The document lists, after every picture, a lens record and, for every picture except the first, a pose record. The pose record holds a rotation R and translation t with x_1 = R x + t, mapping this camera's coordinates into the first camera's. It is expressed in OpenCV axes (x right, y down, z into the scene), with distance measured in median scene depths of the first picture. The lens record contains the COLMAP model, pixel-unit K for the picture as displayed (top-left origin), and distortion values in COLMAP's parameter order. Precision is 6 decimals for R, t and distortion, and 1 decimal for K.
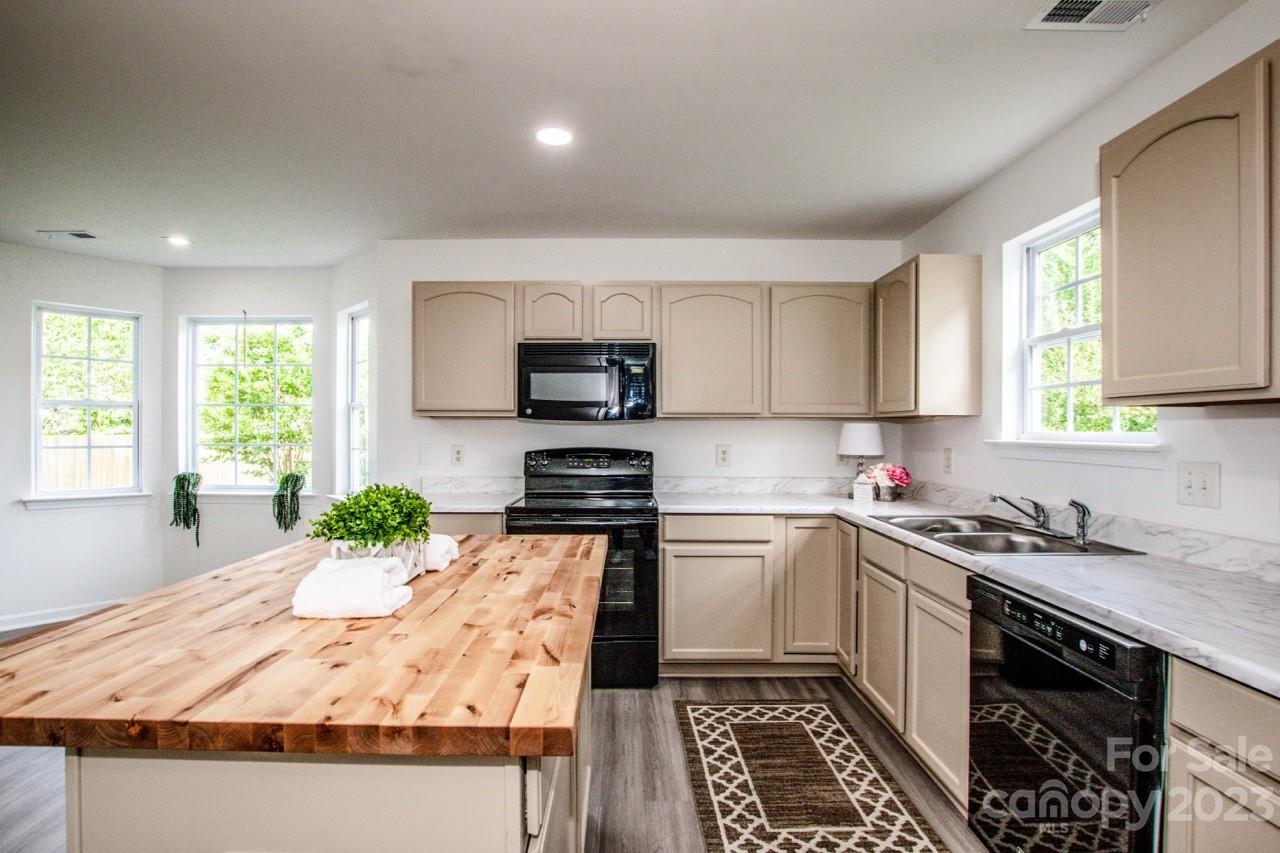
lens RADIAL K [[597.6, 0, 634.9], [0, 597.6, 434.4], [0, 0, 1]] dist [-0.031158, 0.000110]
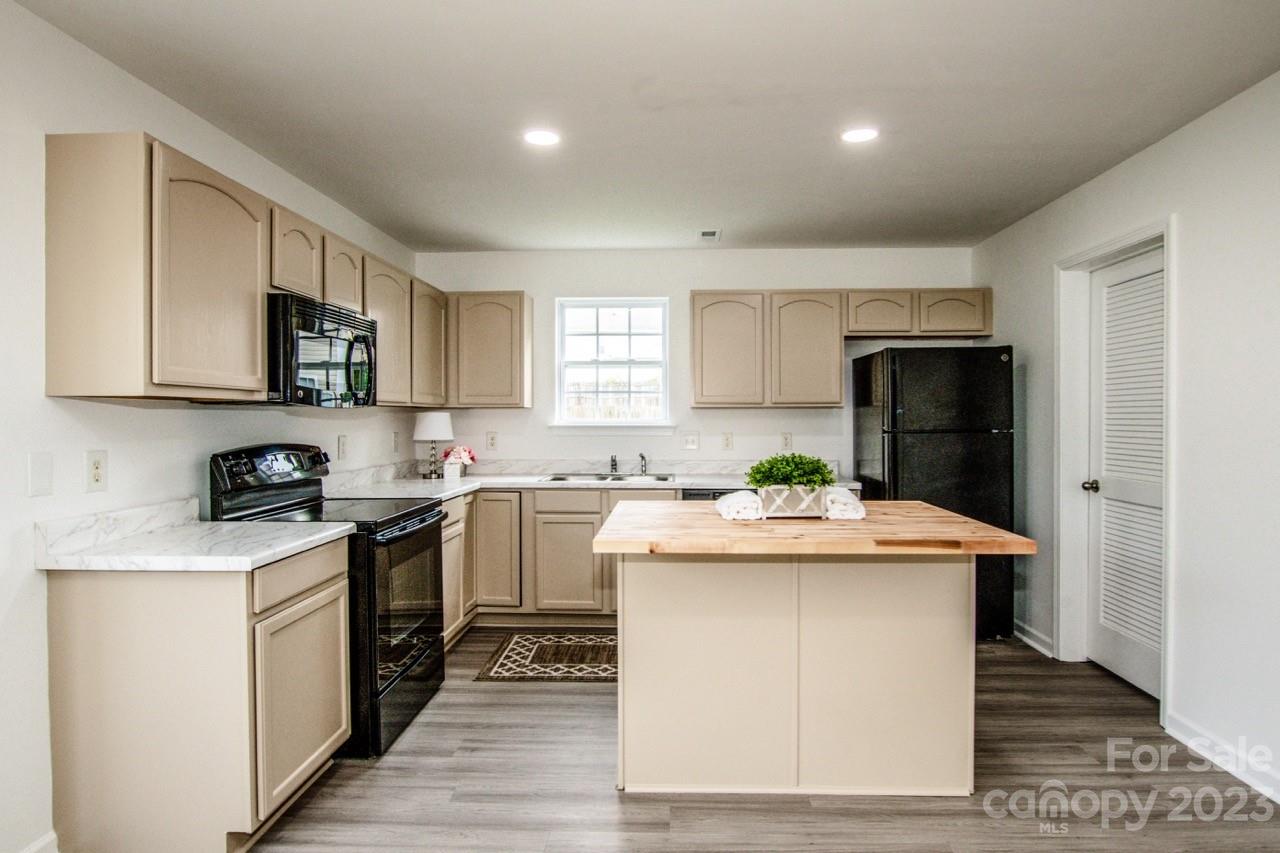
lens RADIAL K [[688.1, 0, 640.0], [0, 688.1, 426.5], [0, 0, 1]] dist [-0.014846, -0.000104]
pose [[0.057516, -0.012755, 0.998263, -1.180006], [0.011475, 0.999861, 0.012114, -0.004225], [-0.998279, 0.010758, 0.057655, 0.678748]]
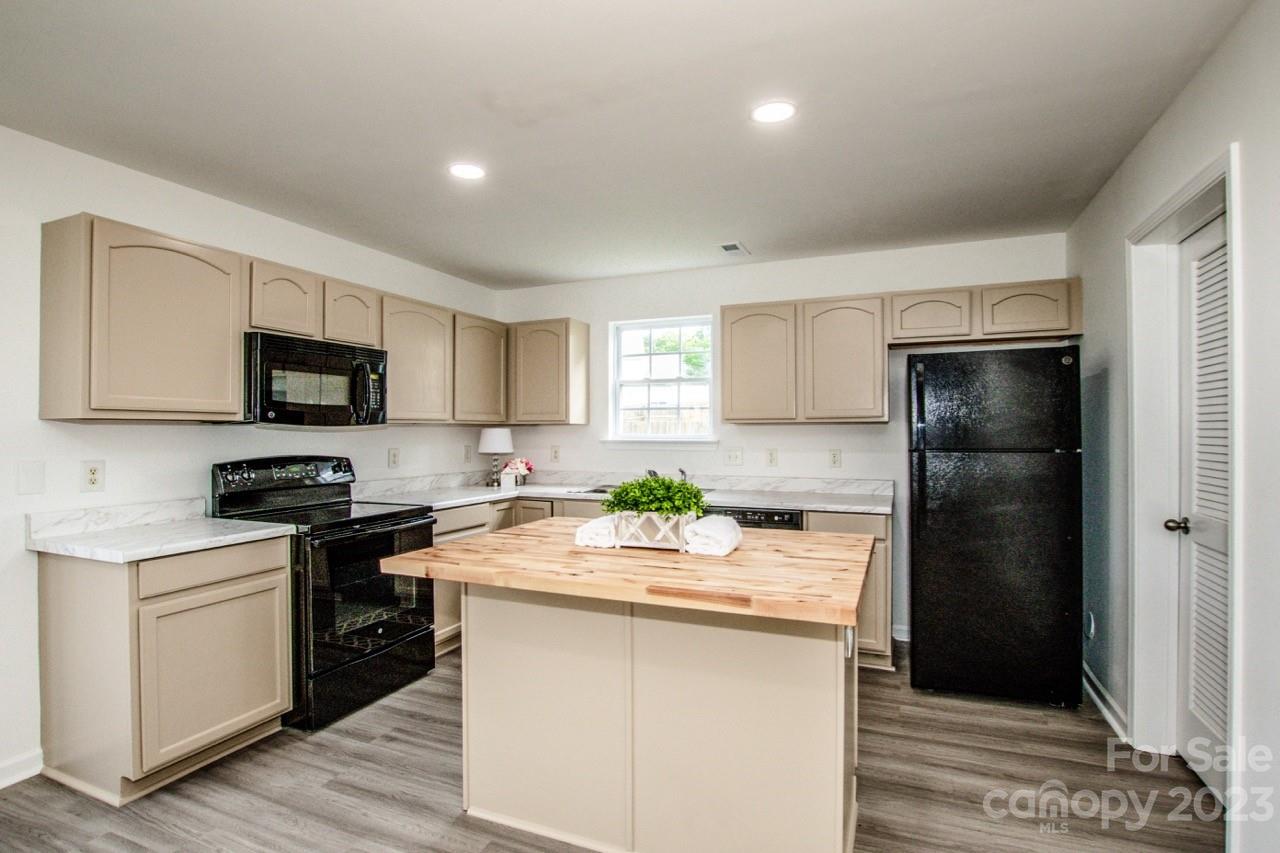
lens RADIAL K [[599.8, 0, 632.7], [0, 599.8, 430.9], [0, 0, 1]] dist [-0.025487, 0.000008]
pose [[0.408278, -0.000325, 0.912858, -0.910597], [0.010611, 0.999934, -0.004390, -0.005880], [-0.912796, 0.011479, 0.408255, 0.249611]]
